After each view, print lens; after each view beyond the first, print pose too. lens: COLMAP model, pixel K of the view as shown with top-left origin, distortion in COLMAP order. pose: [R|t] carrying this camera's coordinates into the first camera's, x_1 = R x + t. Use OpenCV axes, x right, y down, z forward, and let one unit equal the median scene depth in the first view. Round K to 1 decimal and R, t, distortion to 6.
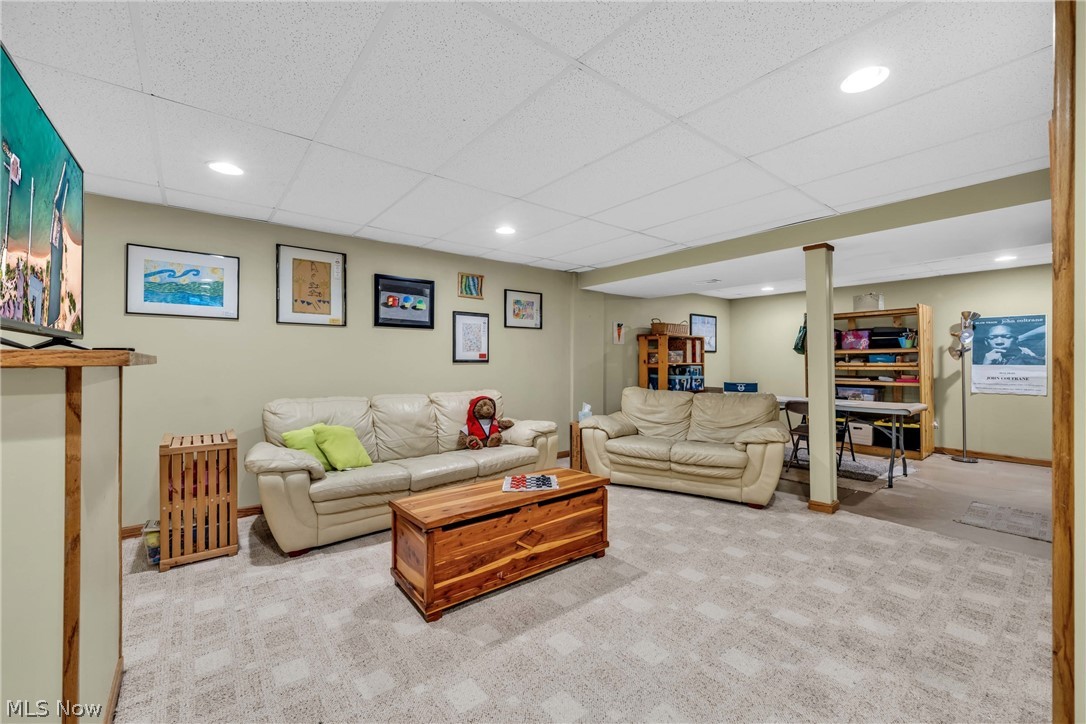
lens RADIAL K [[447.6, 0, 547.3], [0, 447.6, 363.6], [0, 0, 1]] dist [-0.001381, -0.000039]
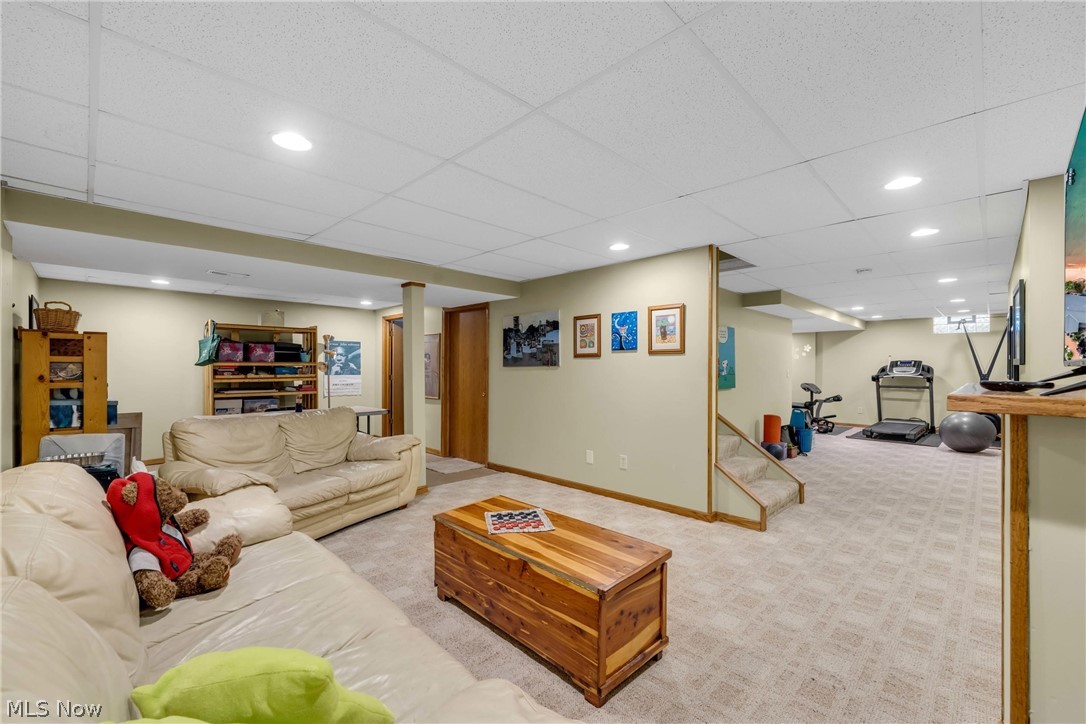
lens RADIAL K [[447.6, 0, 547.3], [0, 447.6, 363.6], [0, 0, 1]] dist [-0.001381, -0.000039]
pose [[-0.117509, 0.009870, 0.993023, -0.454726], [0.002659, 0.999950, -0.009624, -0.017604], [-0.993068, 0.001510, -0.117529, 0.512492]]
